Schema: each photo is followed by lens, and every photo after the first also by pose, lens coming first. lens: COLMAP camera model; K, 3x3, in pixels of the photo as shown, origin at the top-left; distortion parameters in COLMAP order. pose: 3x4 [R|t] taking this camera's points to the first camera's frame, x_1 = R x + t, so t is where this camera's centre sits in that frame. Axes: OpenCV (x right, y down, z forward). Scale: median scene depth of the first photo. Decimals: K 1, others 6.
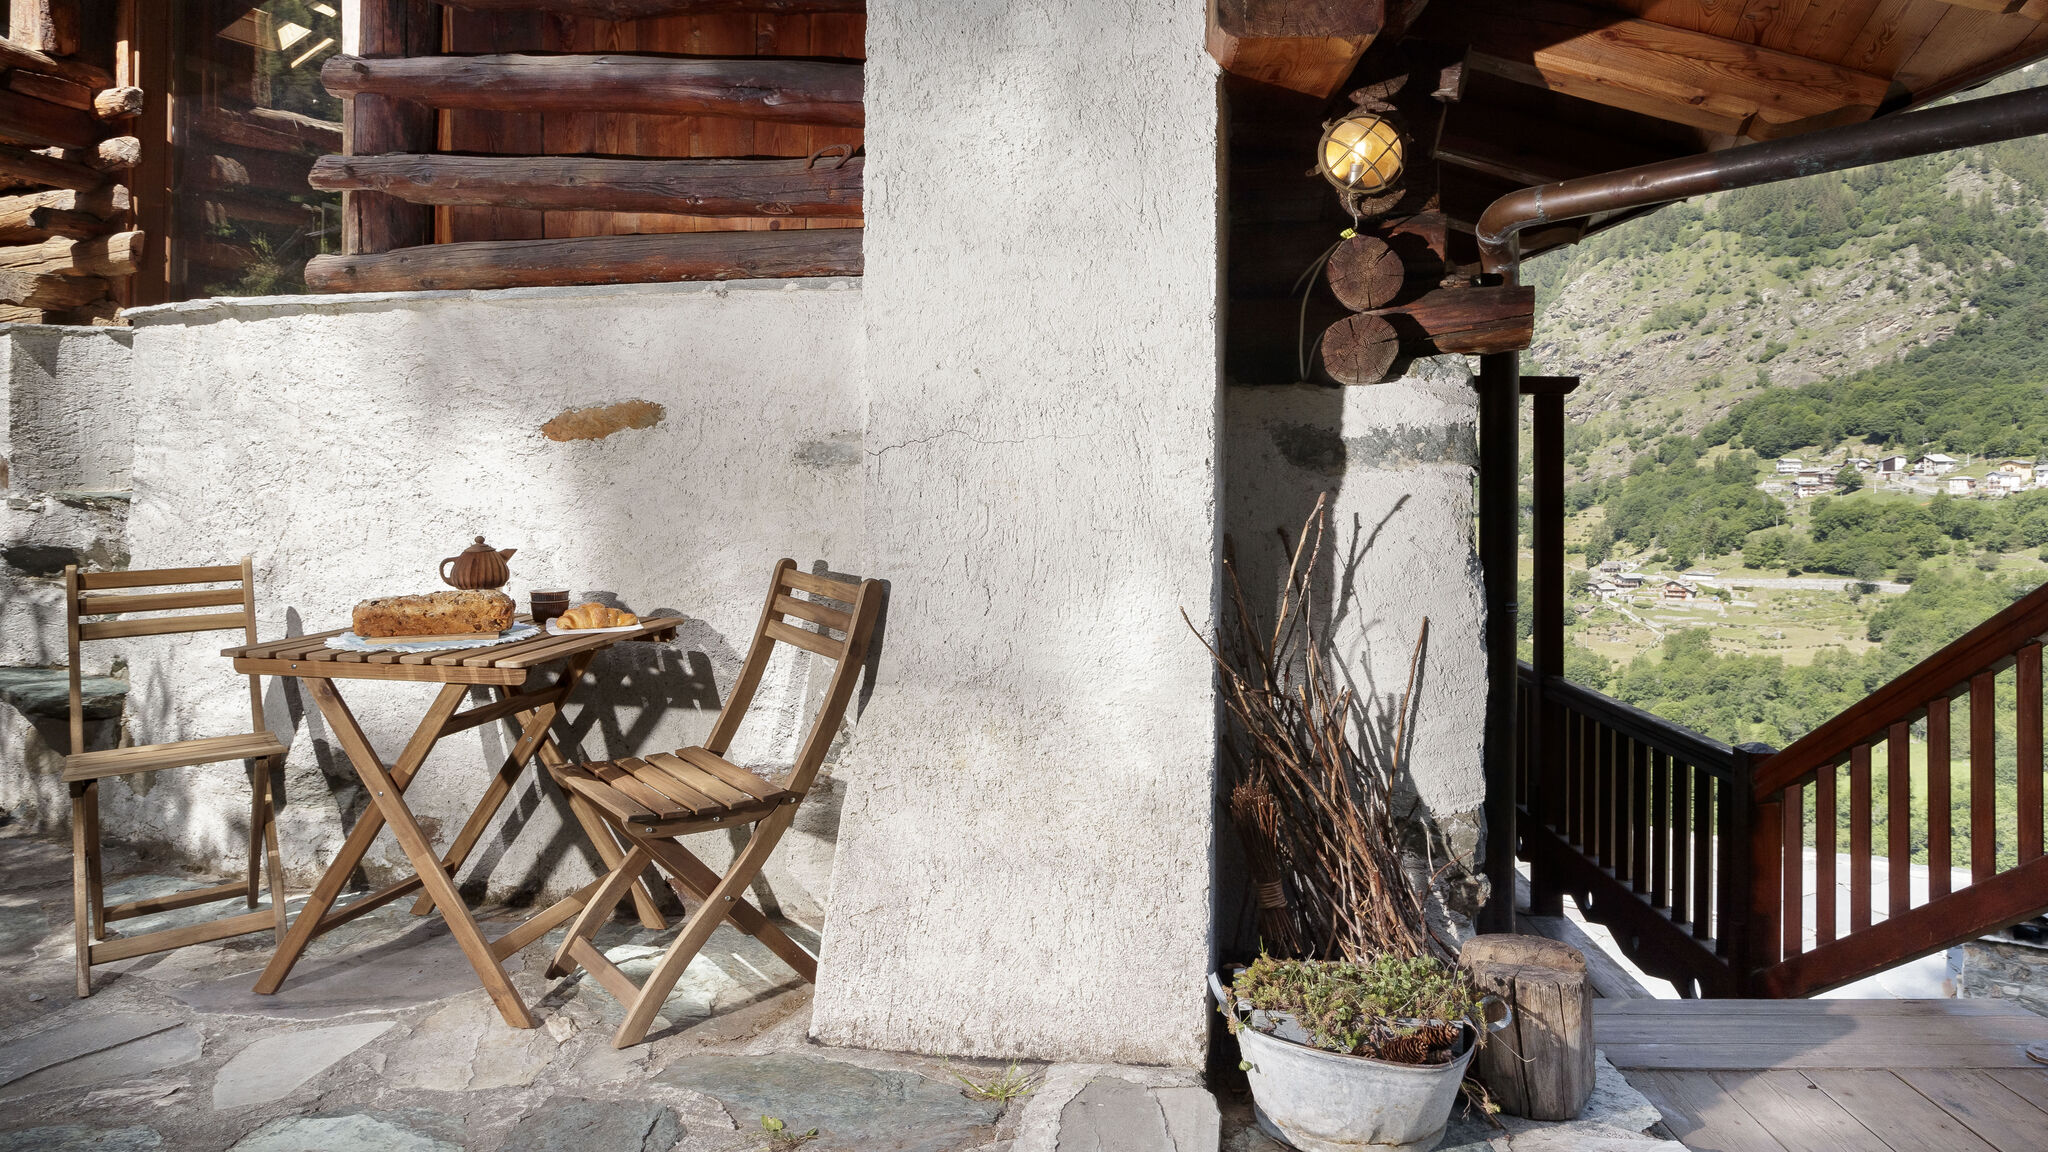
lens RADIAL K [[1244.1, 0, 1040.3], [0, 1244.1, 527.5], [0, 0, 1]] dist [-0.014480, 0.000705]
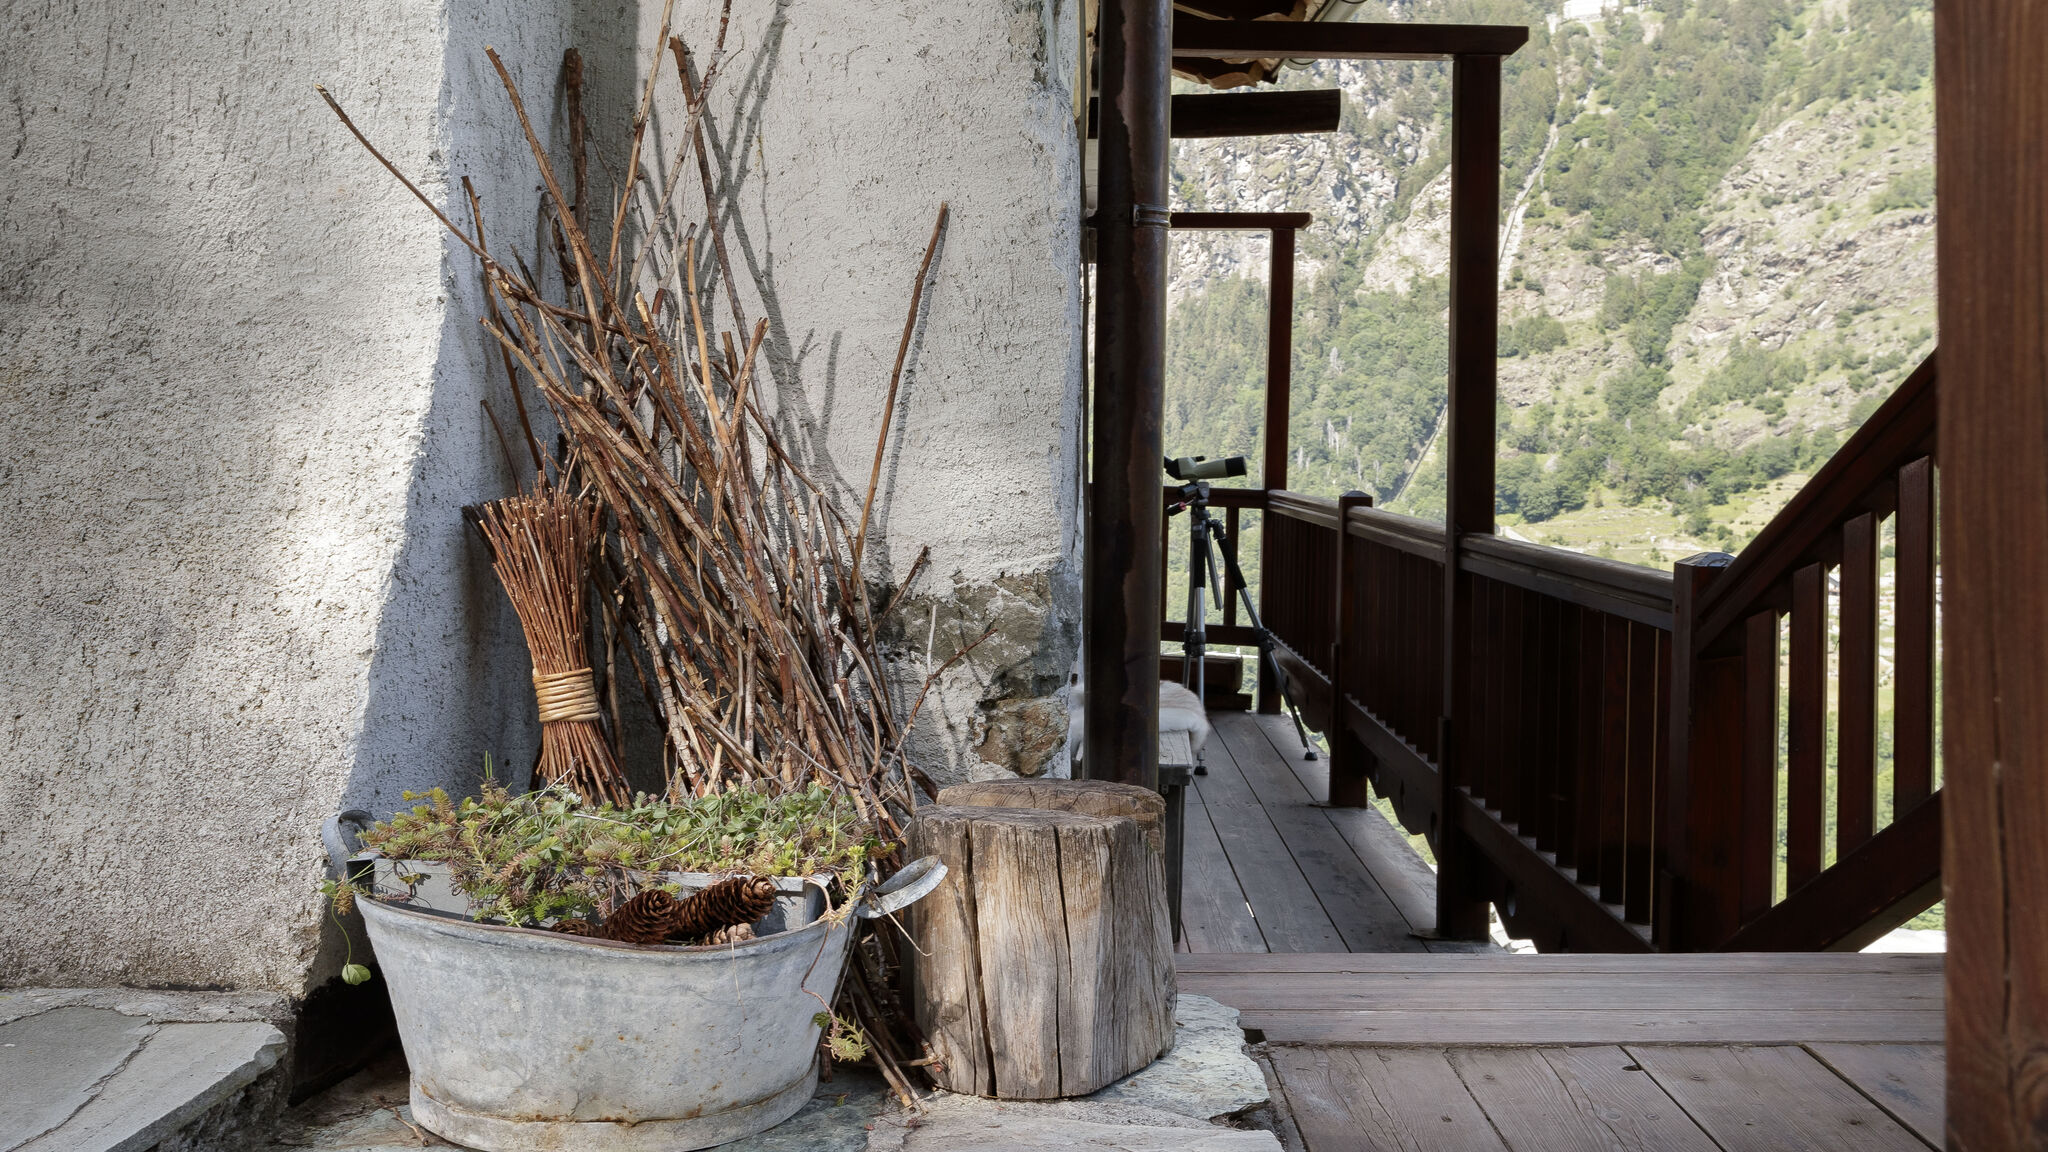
lens RADIAL K [[1862.7, 0, 1023.5], [0, 1862.7, 575.3], [0, 0, 1]] dist [0.010244, -0.005241]
pose [[0.999825, -0.004886, 0.018061, 0.350434], [0.004441, 0.999688, 0.024590, 0.223443], [-0.018176, -0.024506, 0.999534, 0.235203]]
